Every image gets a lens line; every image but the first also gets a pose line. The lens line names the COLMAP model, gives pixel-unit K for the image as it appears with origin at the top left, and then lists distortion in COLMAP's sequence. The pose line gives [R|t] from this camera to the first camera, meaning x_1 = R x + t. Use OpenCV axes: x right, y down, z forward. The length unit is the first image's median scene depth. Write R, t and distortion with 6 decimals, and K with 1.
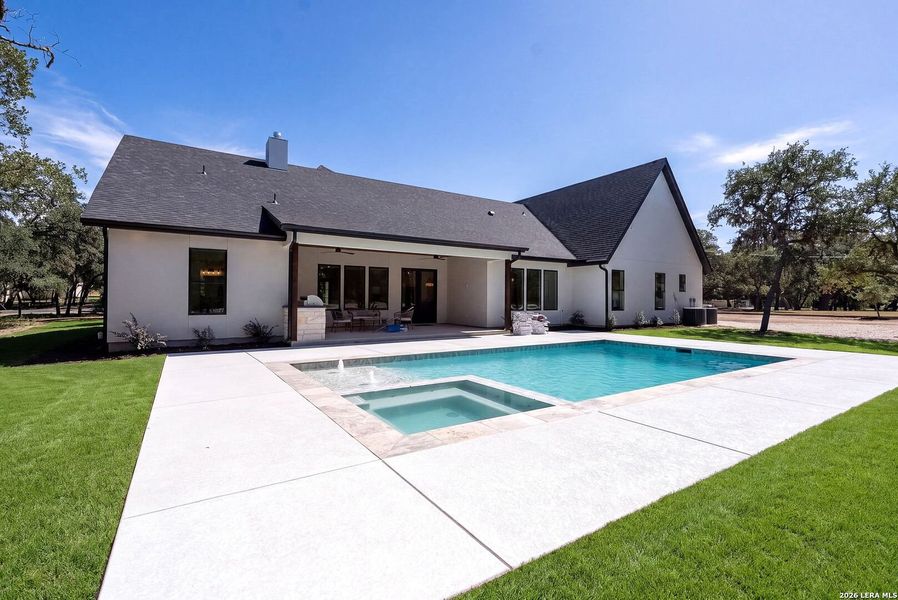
lens RADIAL K [[409.0, 0, 448.5], [0, 409.0, 296.9], [0, 0, 1]] dist [-0.000375, -0.000025]
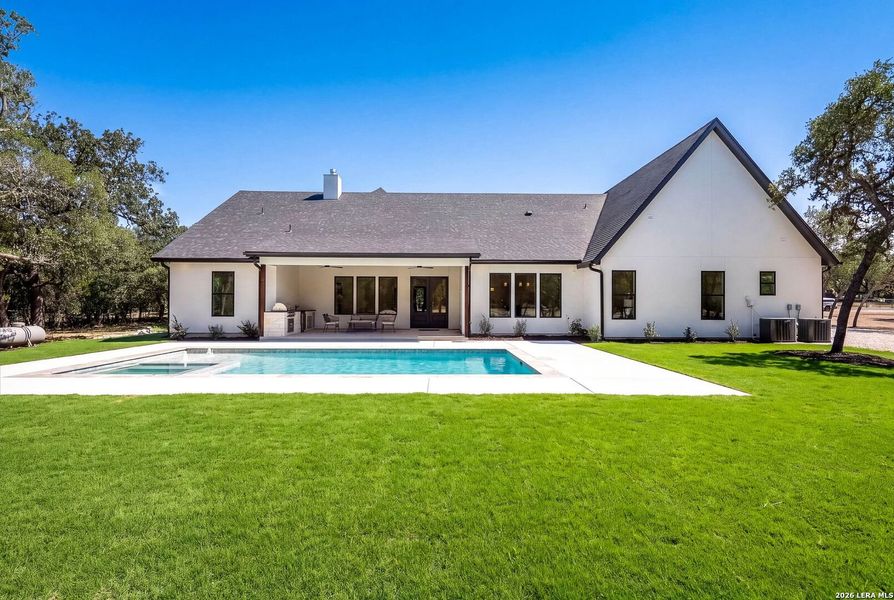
lens RADIAL K [[454.4, 0, 447.5], [0, 454.4, 302.3], [0, 0, 1]] dist [-0.002623, 0.000108]
pose [[0.849676, -0.003407, -0.527295, 0.670198], [0.003886, 0.999992, -0.000200, -0.002605], [0.527292, -0.001880, 0.849682, 0.034167]]
